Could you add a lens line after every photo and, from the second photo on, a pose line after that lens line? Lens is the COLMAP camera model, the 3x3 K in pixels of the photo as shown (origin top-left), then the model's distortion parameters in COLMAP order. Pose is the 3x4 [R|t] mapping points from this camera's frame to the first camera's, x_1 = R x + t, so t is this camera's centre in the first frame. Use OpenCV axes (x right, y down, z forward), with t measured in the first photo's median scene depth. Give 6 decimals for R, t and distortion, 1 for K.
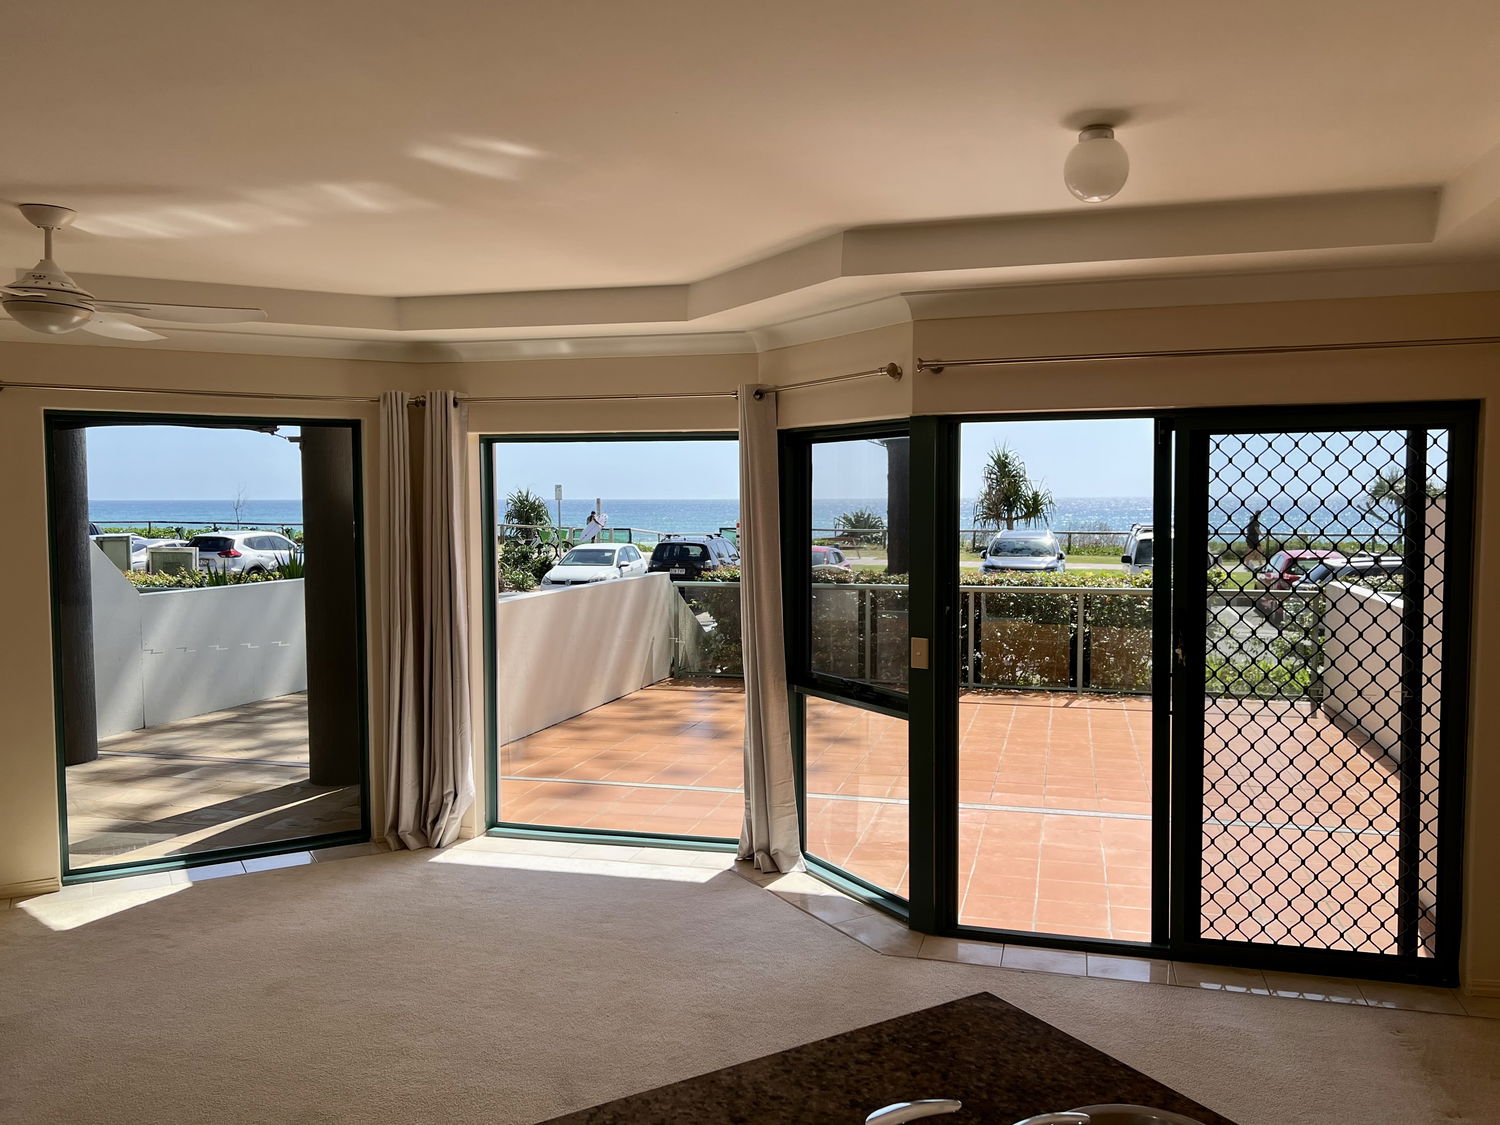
lens RADIAL K [[1146.9, 0, 750.0], [0, 1146.9, 562.5], [0, 0, 1]] dist [0.078386, -0.113517]
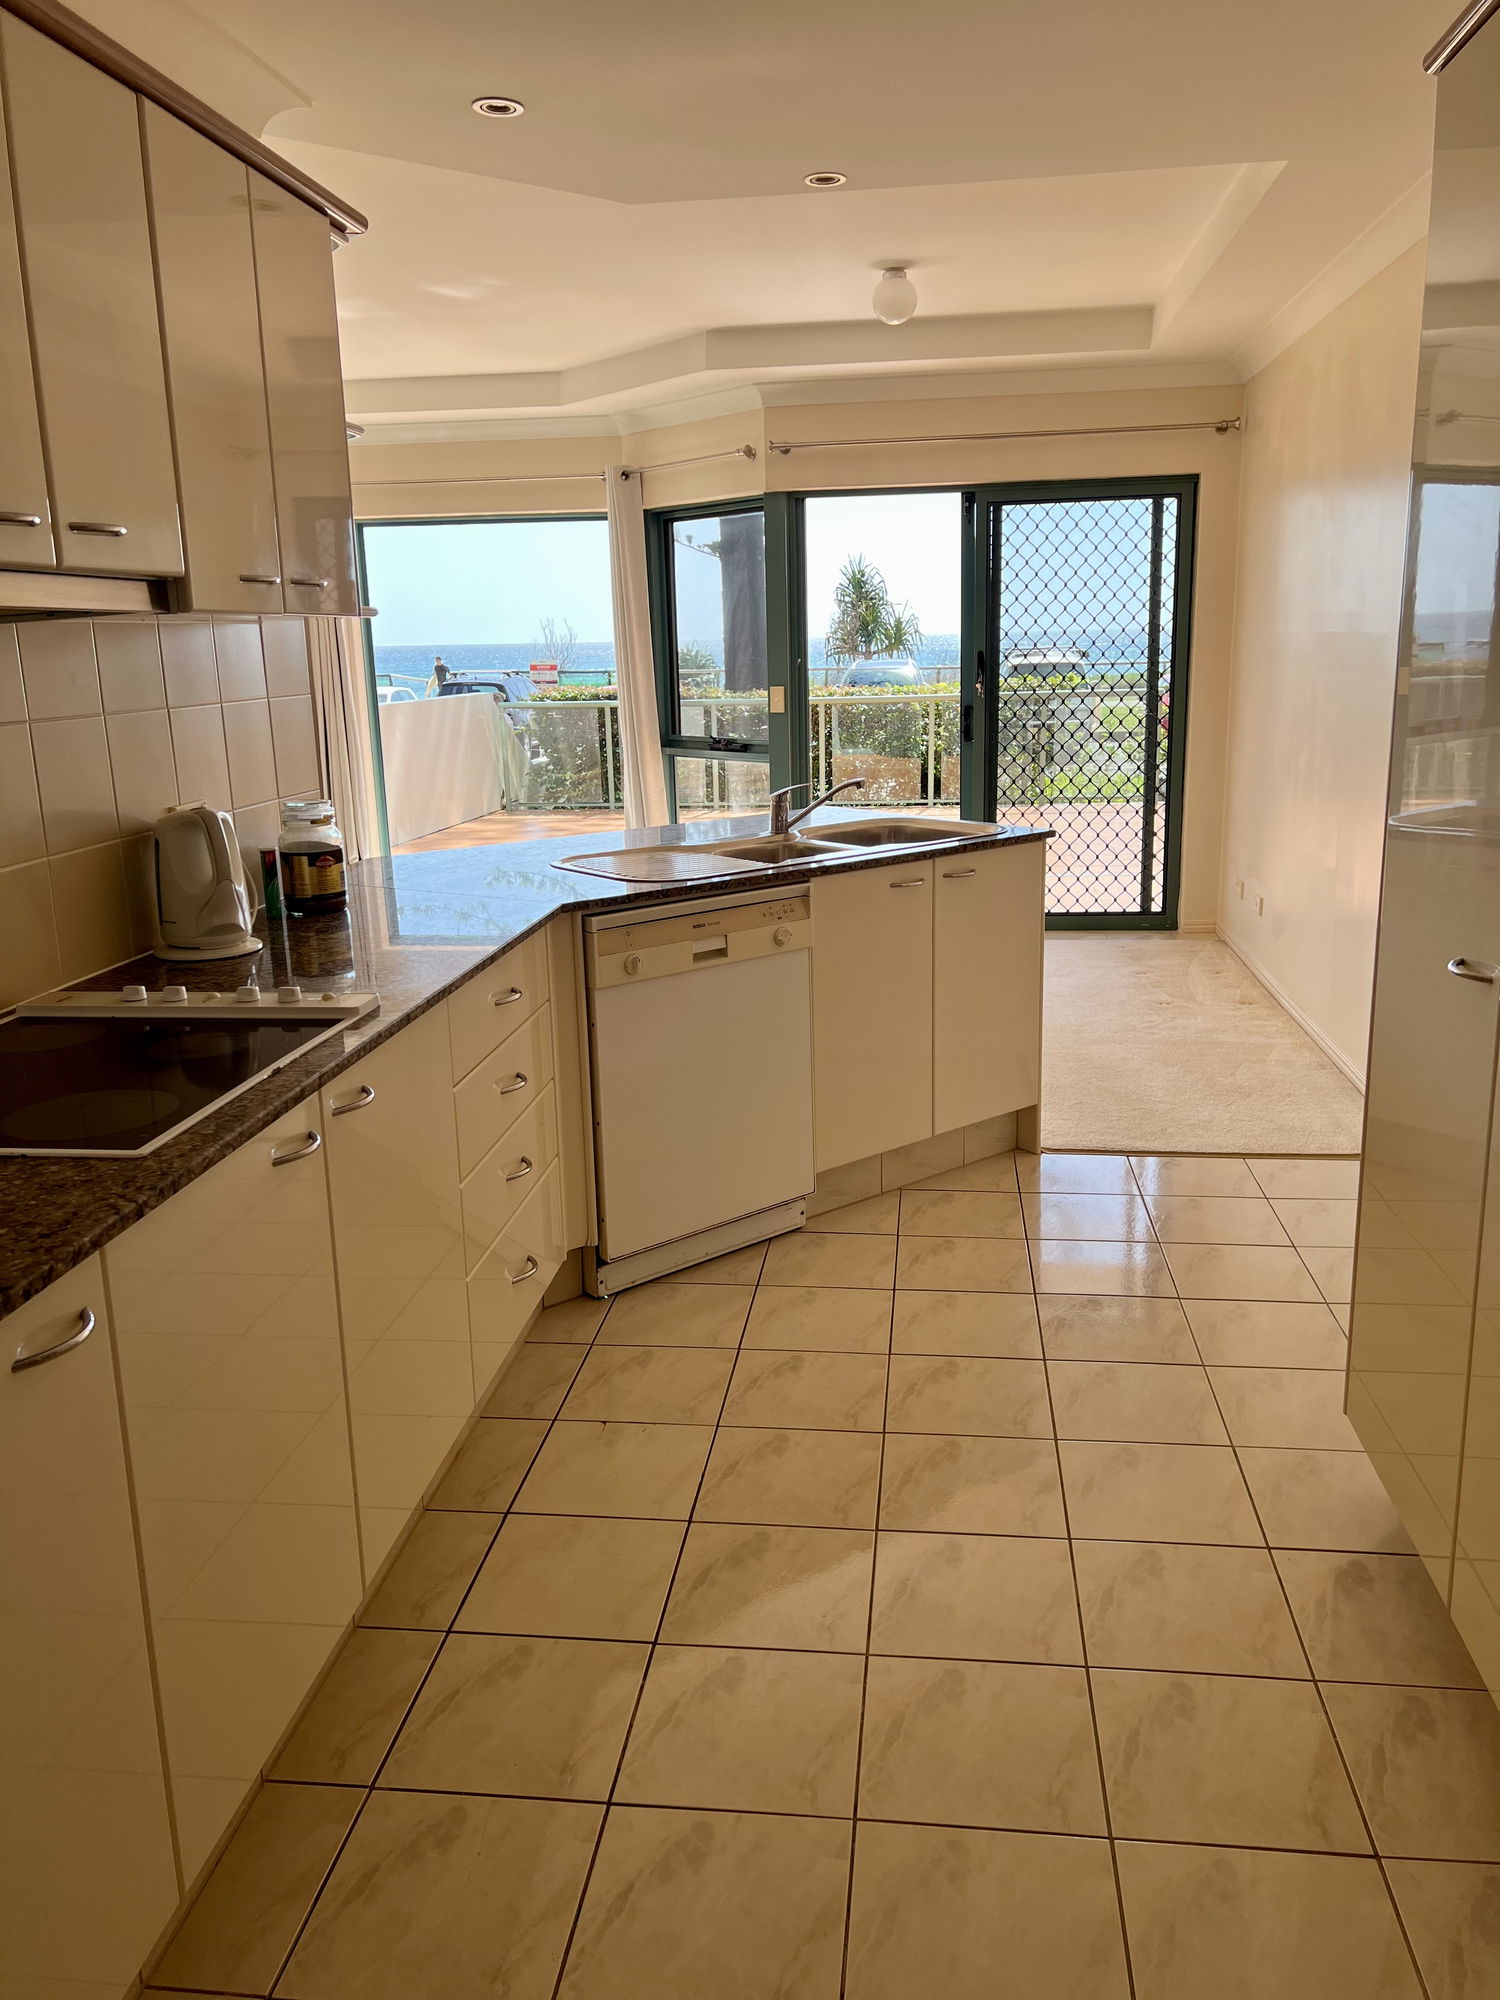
lens RADIAL K [[1503.5, 0, 760.5], [0, 1503.5, 992.2], [0, 0, 1]] dist [0.125292, -0.283565]
pose [[0.988634, -0.053116, 0.140646, -0.102340], [0.028693, 0.984975, 0.170297, 0.103852], [-0.147578, -0.164325, 0.975304, -0.559340]]
